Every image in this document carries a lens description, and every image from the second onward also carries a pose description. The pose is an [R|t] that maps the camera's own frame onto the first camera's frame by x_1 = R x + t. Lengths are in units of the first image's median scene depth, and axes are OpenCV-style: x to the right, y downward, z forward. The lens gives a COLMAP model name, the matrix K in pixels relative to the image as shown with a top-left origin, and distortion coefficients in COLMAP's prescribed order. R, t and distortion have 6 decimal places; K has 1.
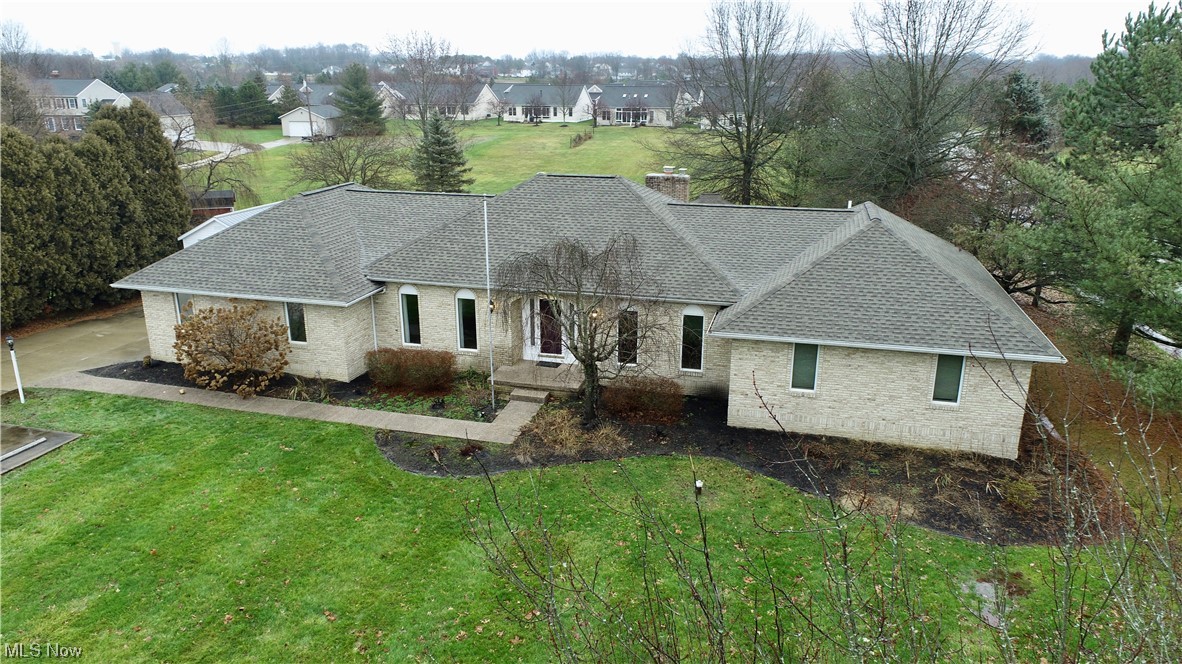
lens RADIAL K [[801.7, 0, 592.3], [0, 801.7, 331.9], [0, 0, 1]] dist [-0.015981, 0.010851]
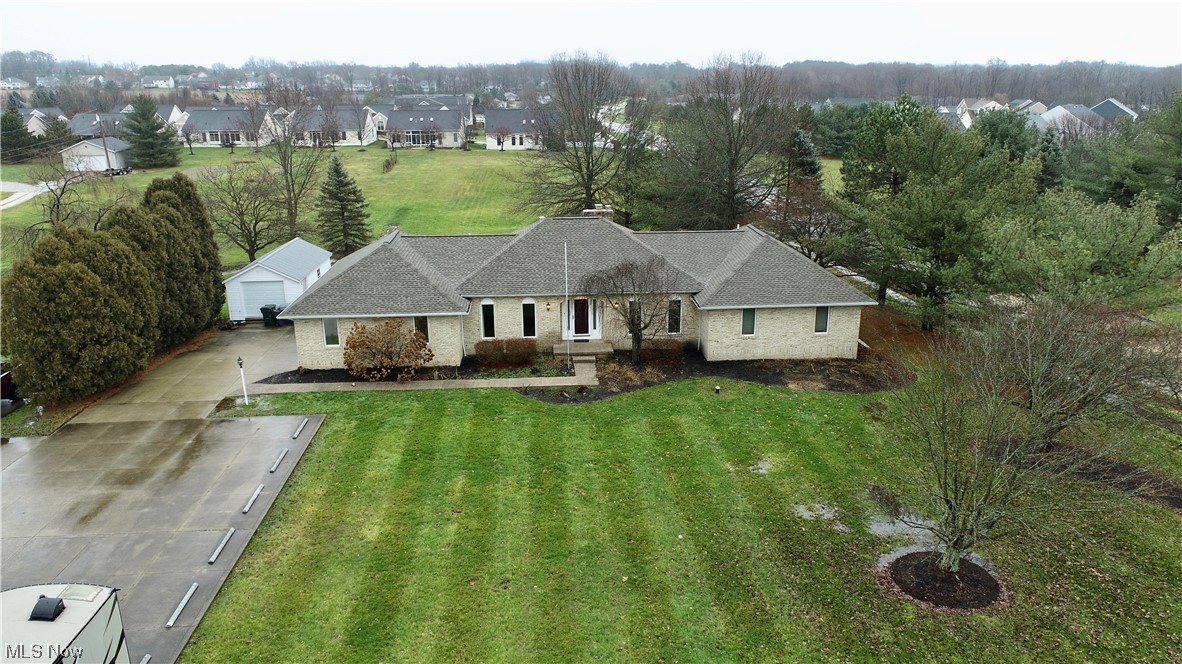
lens RADIAL K [[801.7, 0, 595.0], [0, 801.7, 332.5], [0, 0, 1]] dist [-0.015981, 0.010851]
pose [[0.945749, -0.102633, 0.308261, -0.548210], [0.104325, 0.994482, 0.011034, 0.010511], [-0.307693, 0.021724, 0.951238, -0.534402]]
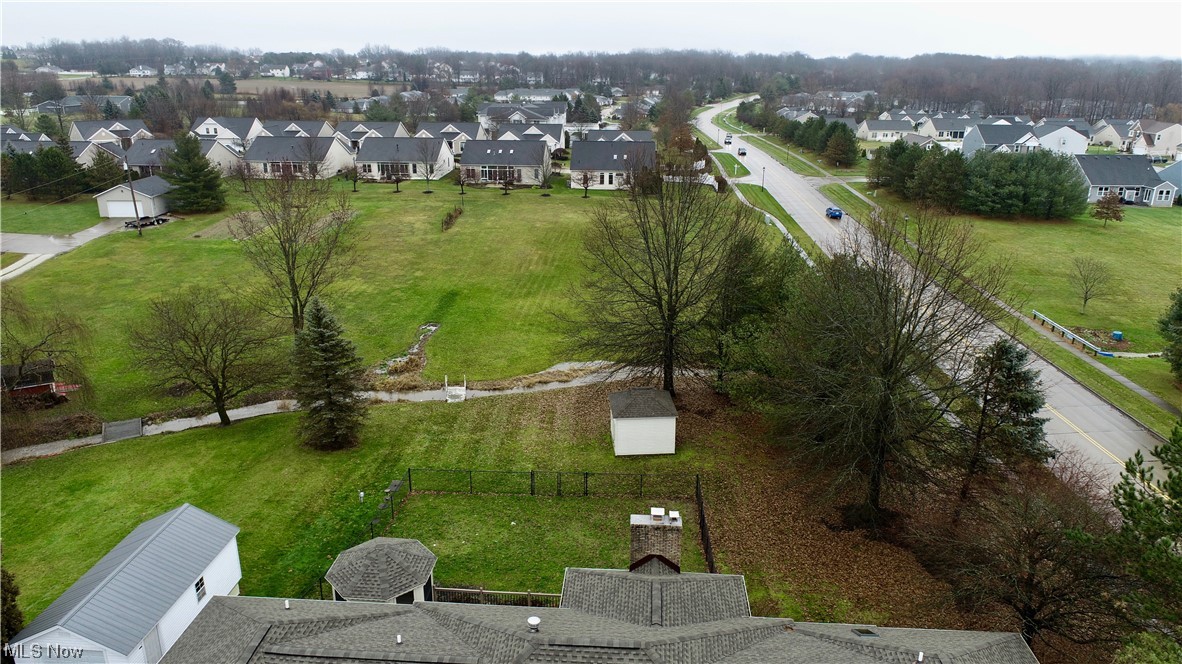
lens RADIAL K [[801.7, 0, 593.8], [0, 801.7, 332.2], [0, 0, 1]] dist [-0.015981, 0.010851]
pose [[0.981055, -0.057140, 0.185113, -0.162330], [0.054445, 0.998324, 0.019612, -0.592786], [-0.185924, -0.009161, 0.982521, 0.281424]]
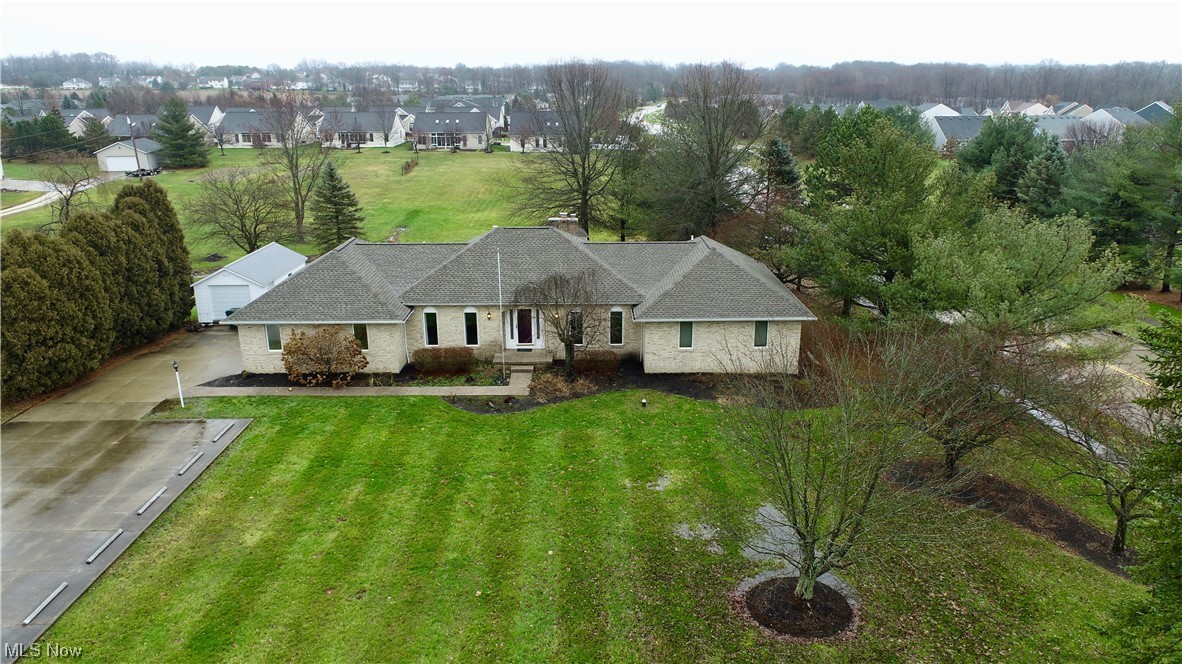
lens RADIAL K [[801.7, 0, 593.7], [0, 801.7, 332.9], [0, 0, 1]] dist [-0.015981, 0.010851]
pose [[0.963692, -0.085077, 0.253100, -0.343303], [0.086377, 0.996244, 0.005992, 0.009856], [-0.252659, 0.016087, 0.967422, -0.602762]]
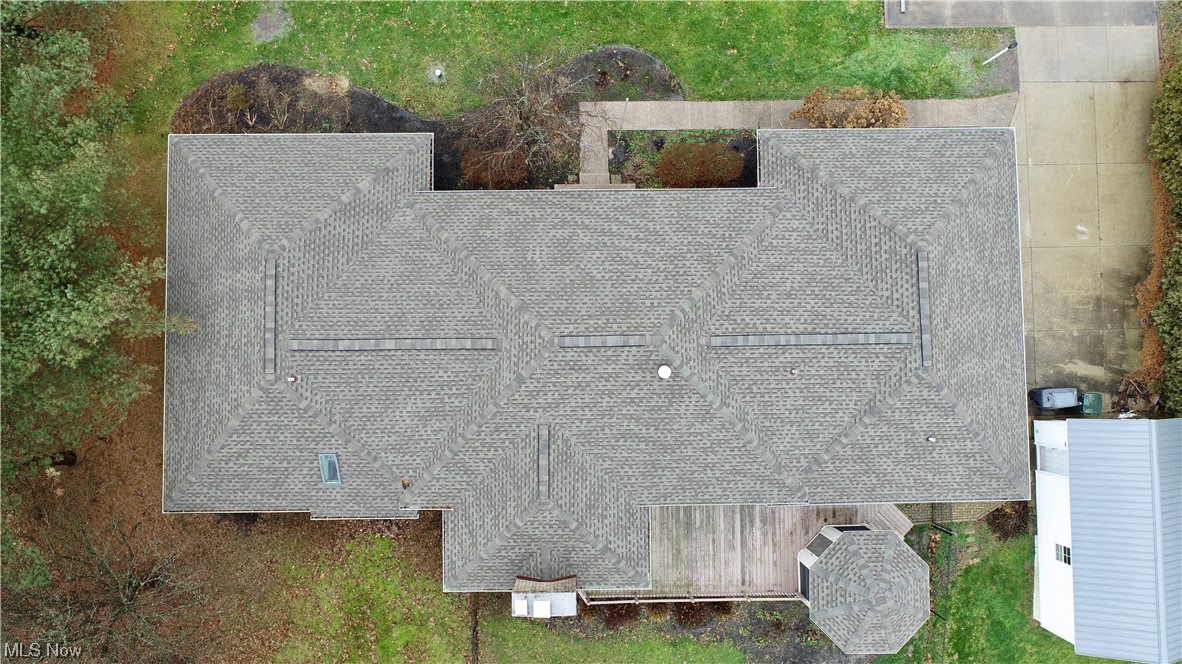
lens RADIAL K [[801.7, 0, 594.3], [0, 801.7, 328.8], [0, 0, 1]] dist [-0.015981, 0.010851]
pose [[-0.962823, 0.268113, -0.032980, 0.021644], [-0.099422, -0.238197, 0.966115, -1.136921], [0.251173, 0.933476, 0.255998, 0.904687]]
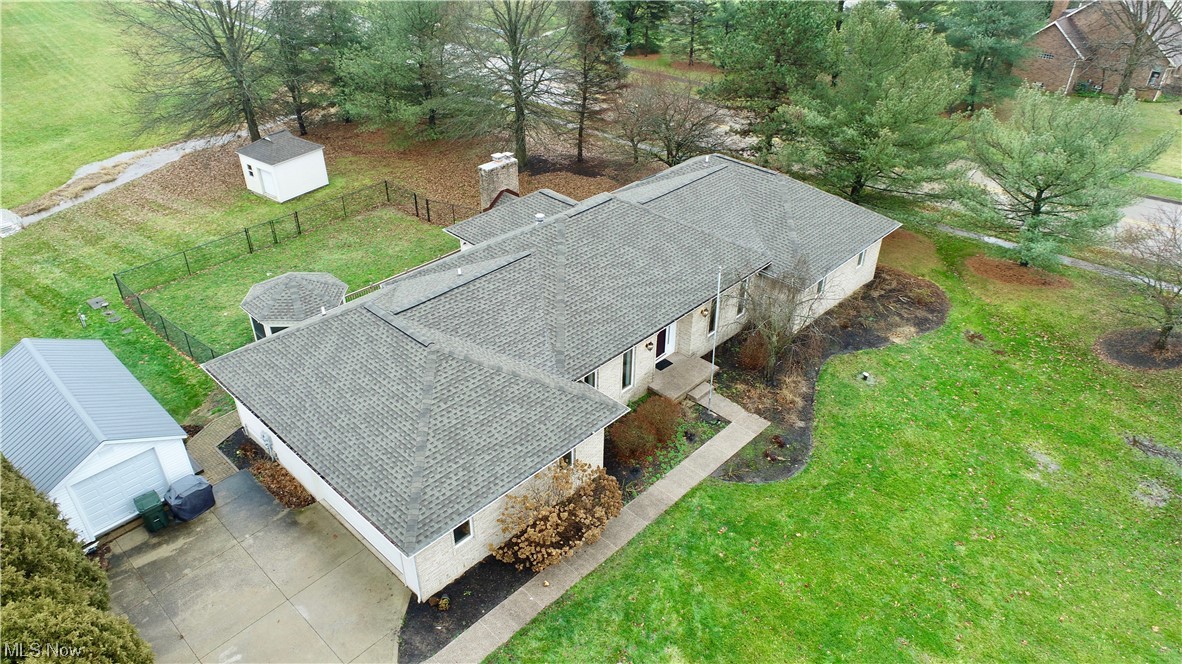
lens RADIAL K [[801.7, 0, 597.4], [0, 801.7, 324.2], [0, 0, 1]] dist [-0.015981, 0.010851]
pose [[0.481269, -0.471608, 0.738895, -1.063784], [0.256772, 0.881808, 0.395579, -0.570454], [-0.838122, -0.000652, 0.545482, 0.438358]]
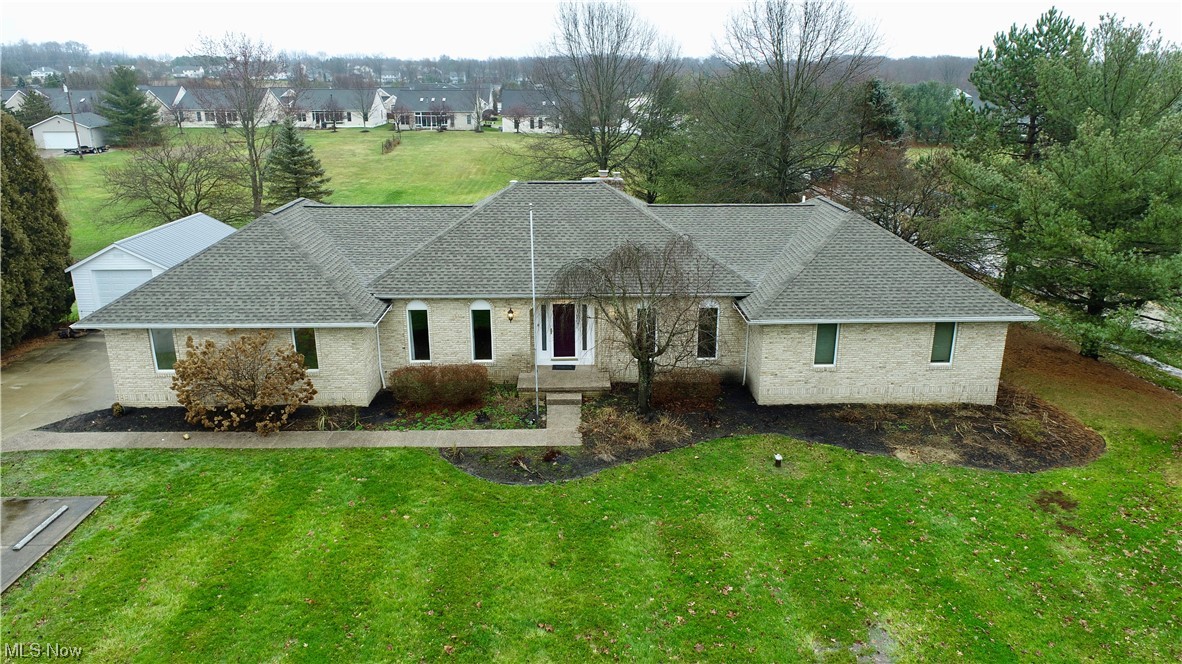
lens RADIAL K [[801.7, 0, 594.5], [0, 801.7, 331.6], [0, 0, 1]] dist [-0.015981, 0.010851]
pose [[0.958192, -0.086799, 0.272644, -0.313625], [0.087471, 0.996120, 0.009710, -0.012348], [-0.272429, 0.014545, 0.962066, 0.004580]]
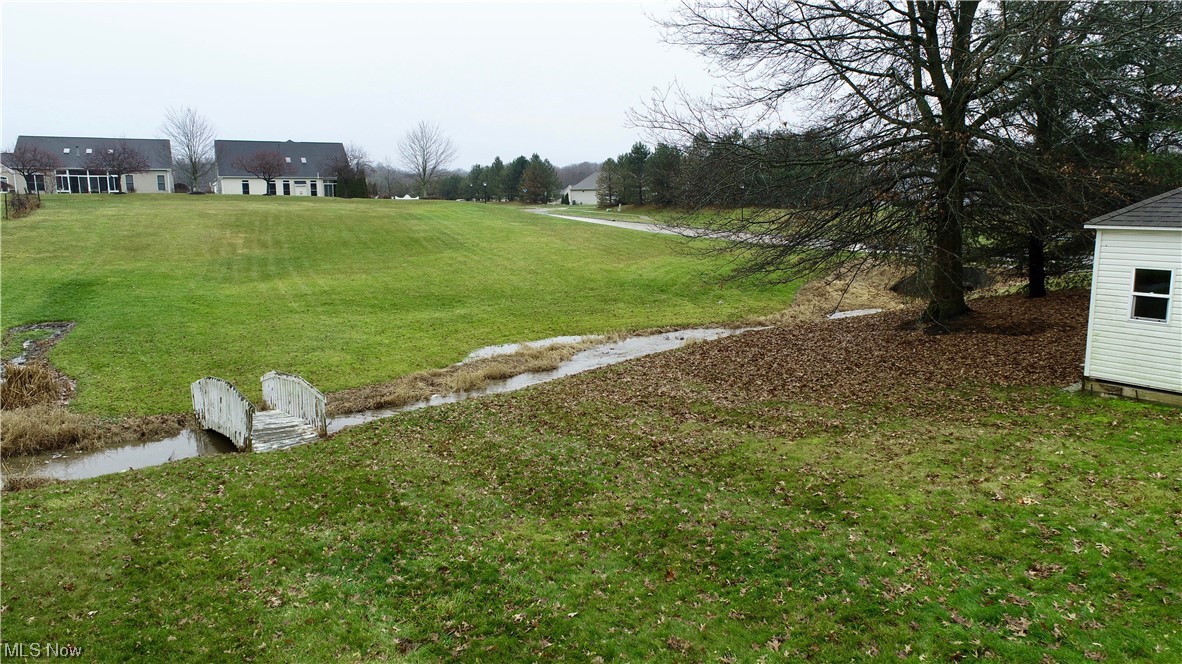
lens RADIAL K [[801.7, 0, 598.1], [0, 801.7, 328.9], [0, 0, 1]] dist [-0.015981, 0.010851]
pose [[0.755531, -0.113755, 0.645161, -0.354137], [0.203579, 0.976820, -0.066172, -0.342260], [-0.622678, 0.181336, 0.761176, 2.221508]]
